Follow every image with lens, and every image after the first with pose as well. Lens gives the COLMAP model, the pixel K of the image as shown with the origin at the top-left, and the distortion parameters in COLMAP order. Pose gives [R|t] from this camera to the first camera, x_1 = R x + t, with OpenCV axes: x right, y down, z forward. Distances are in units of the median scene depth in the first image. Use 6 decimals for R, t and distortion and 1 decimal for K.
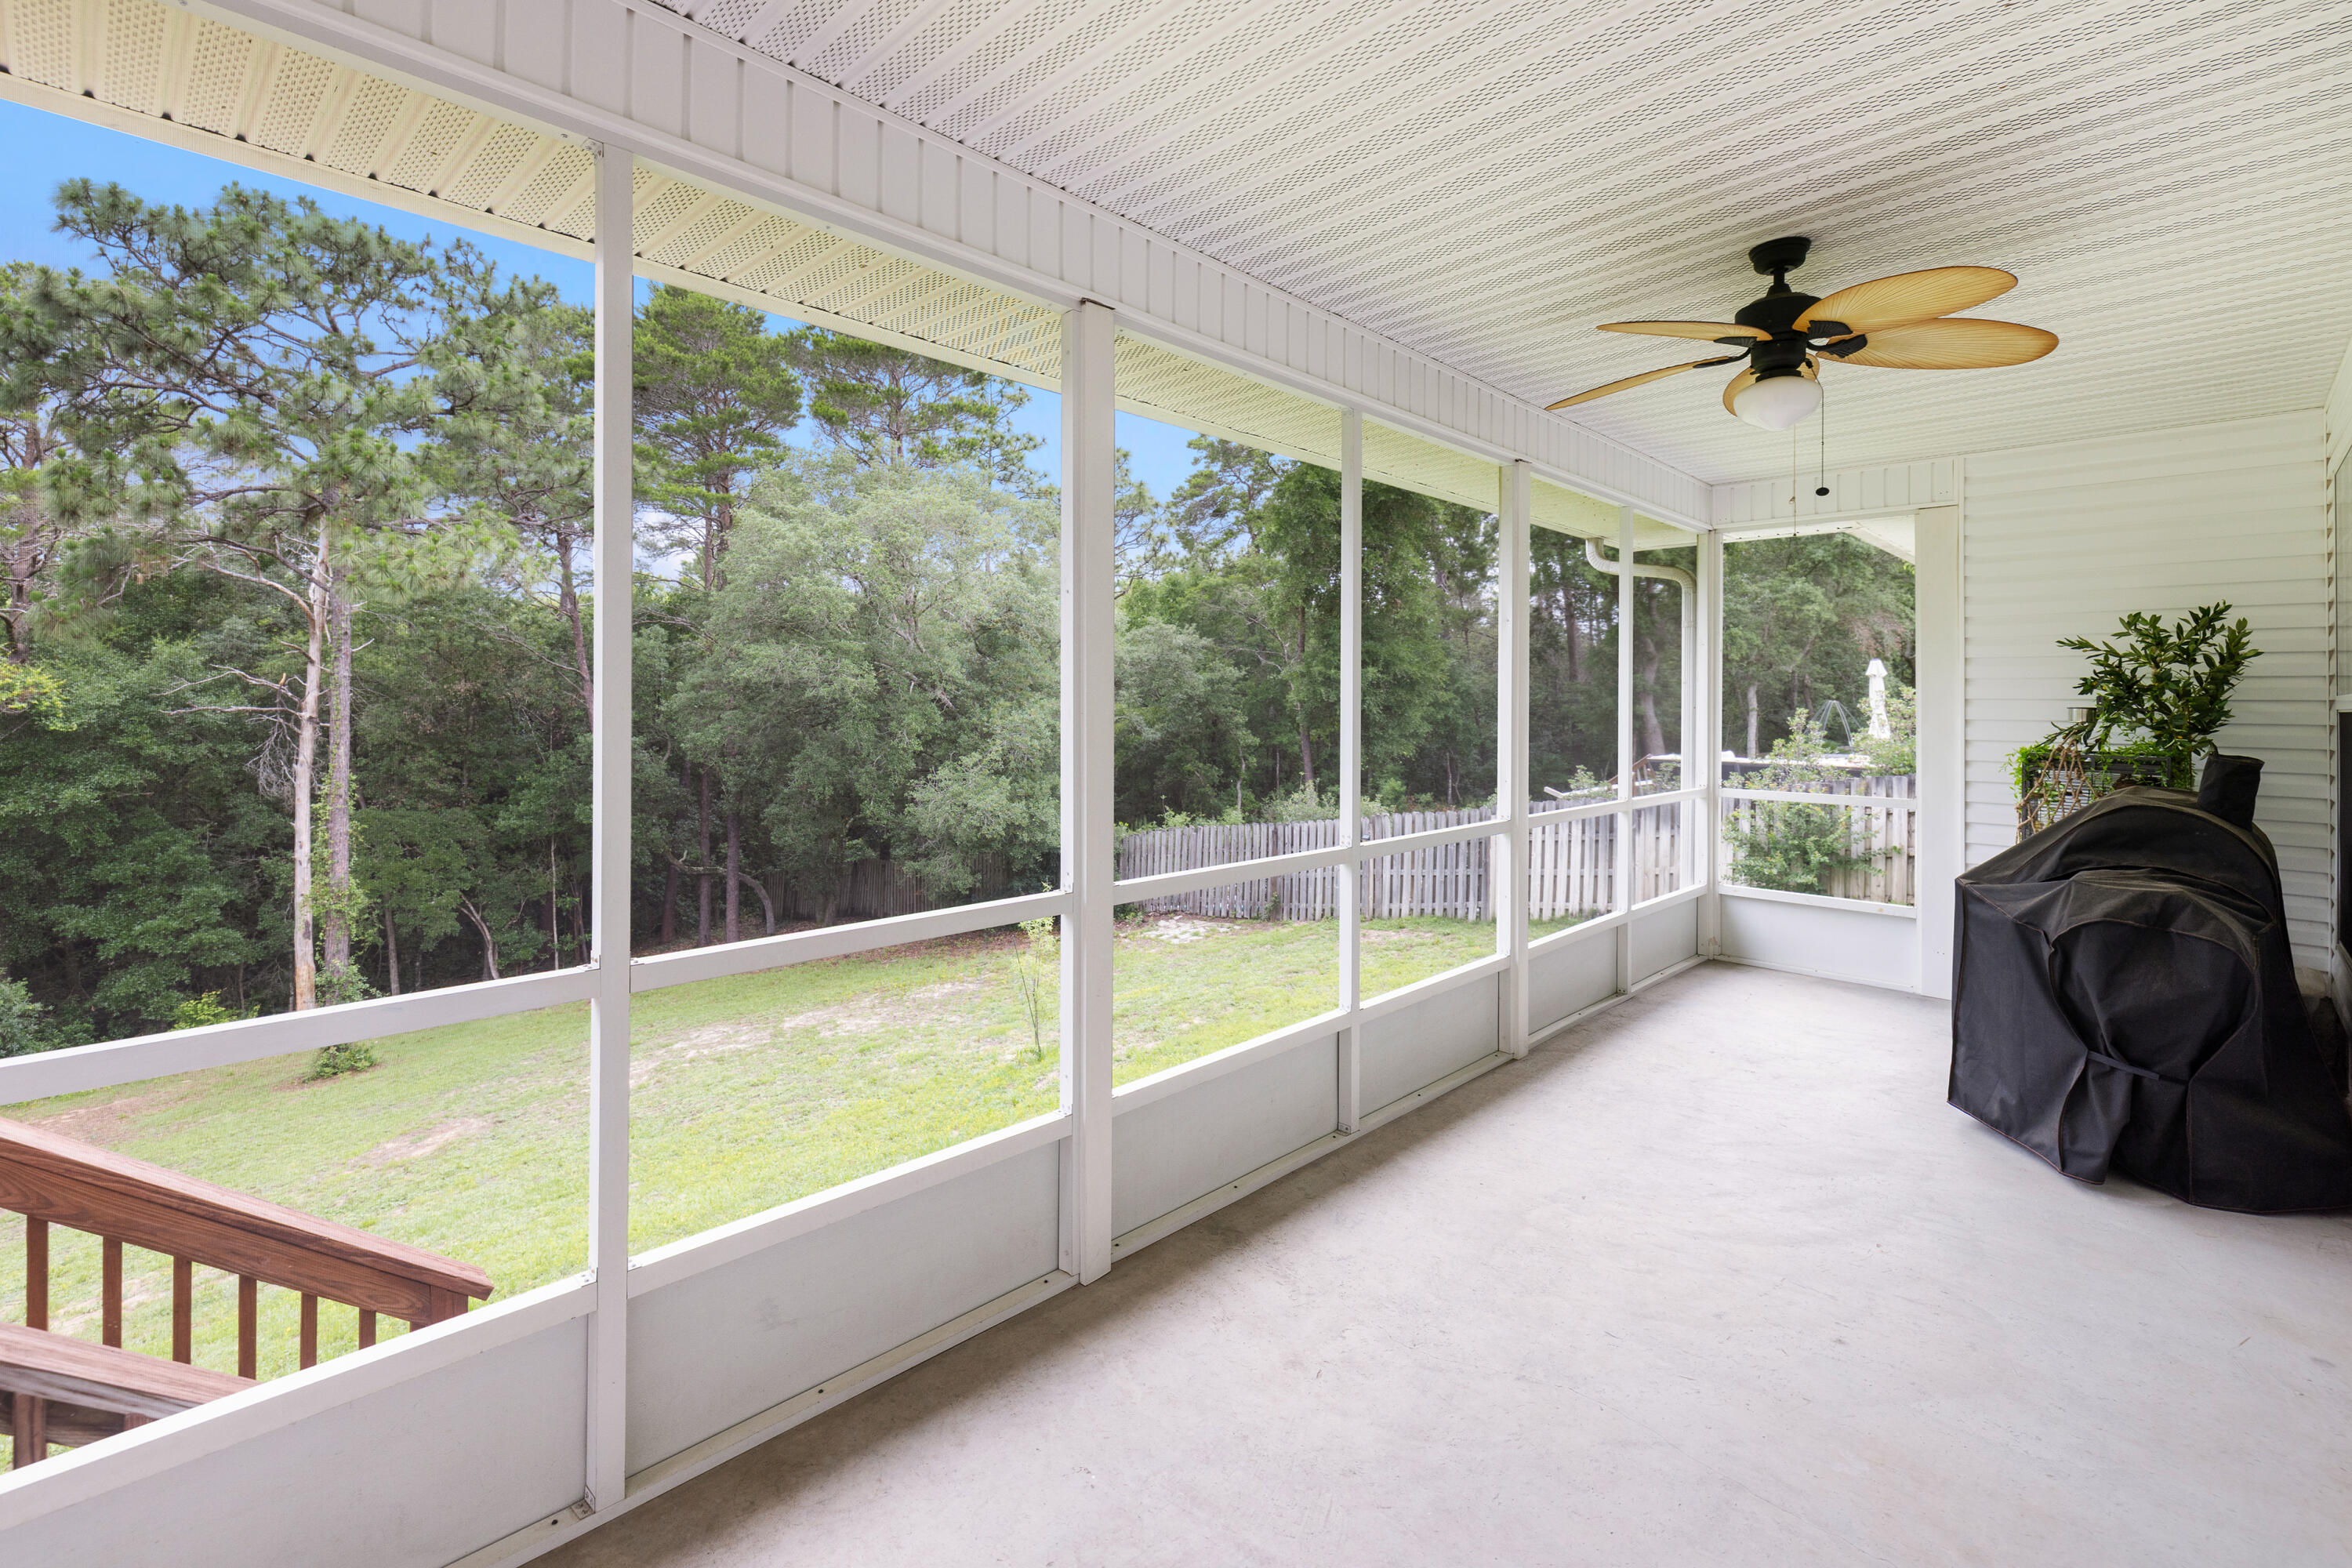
lens RADIAL K [[1040.1, 0, 1213.1], [0, 1040.1, 682.9], [0, 0, 1]] dist [0.000581, -0.000478]
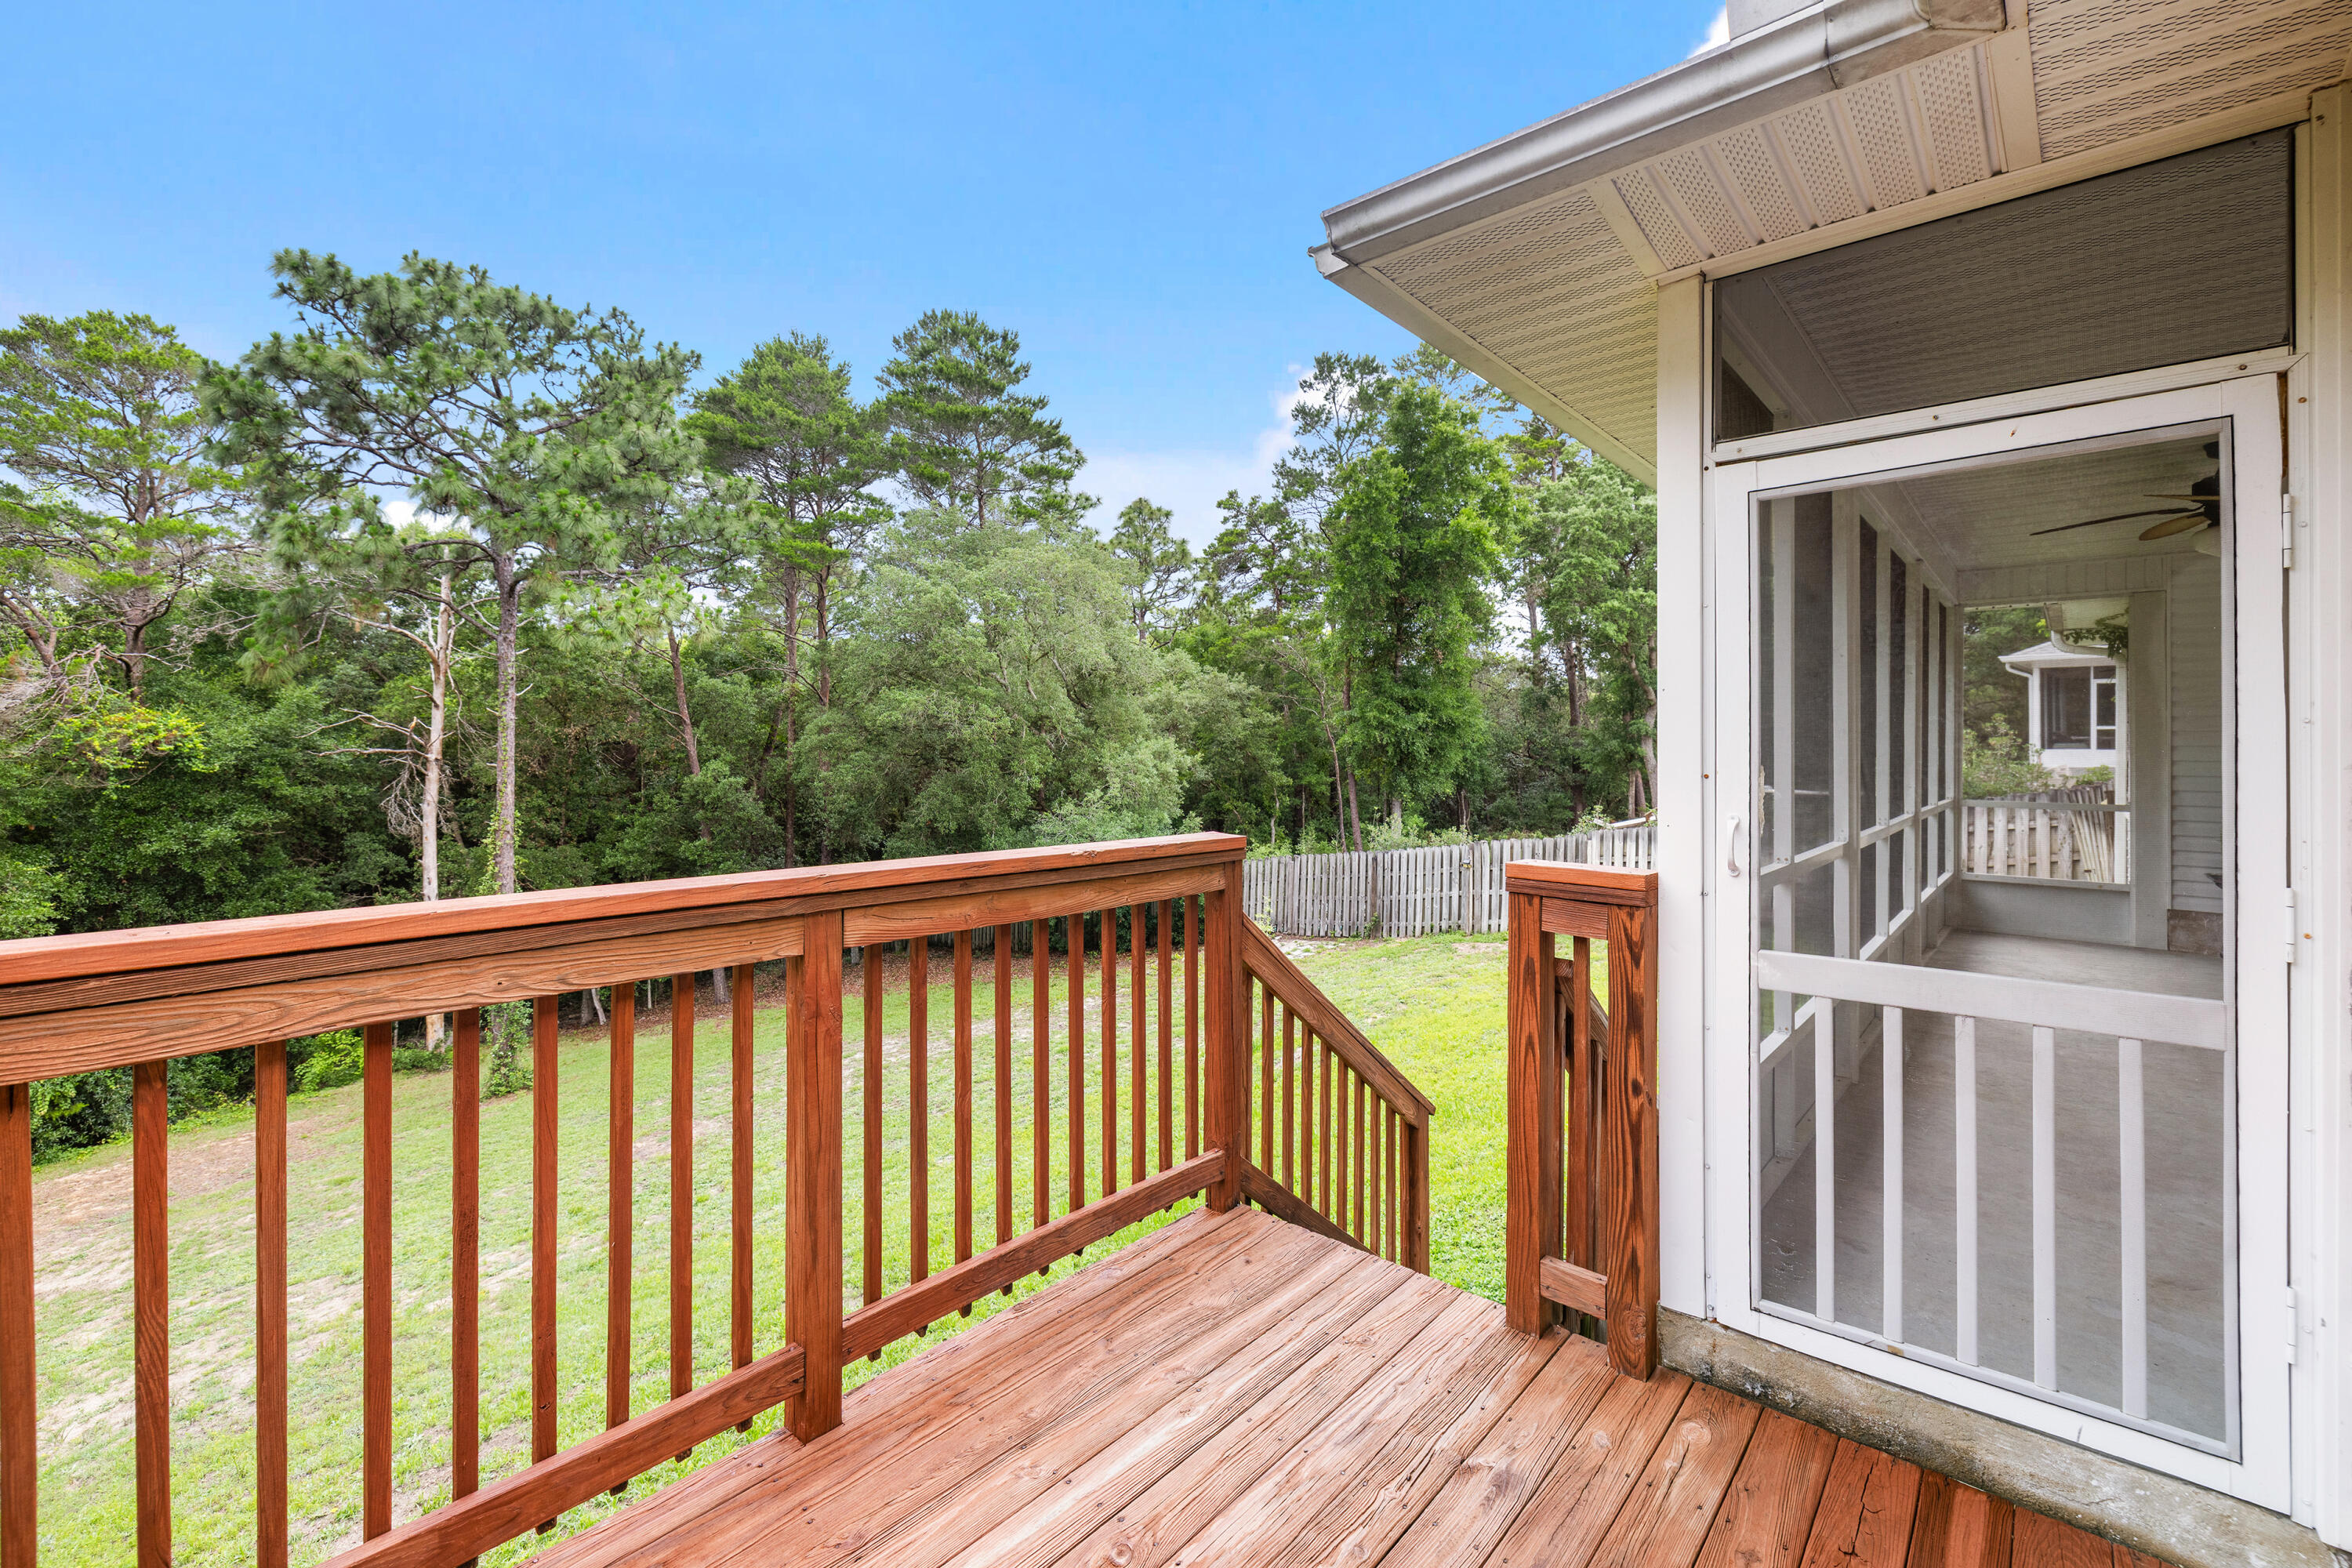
lens RADIAL K [[1004.1, 0, 1228.9], [0, 1004.1, 737.0], [0, 0, 1]] dist [0.002064, 0.000346]
pose [[0.998243, -0.000515, 0.059255, -0.141664], [0.000077, 0.999973, 0.007401, 0.003746], [-0.059257, -0.007384, 0.998215, -0.059044]]
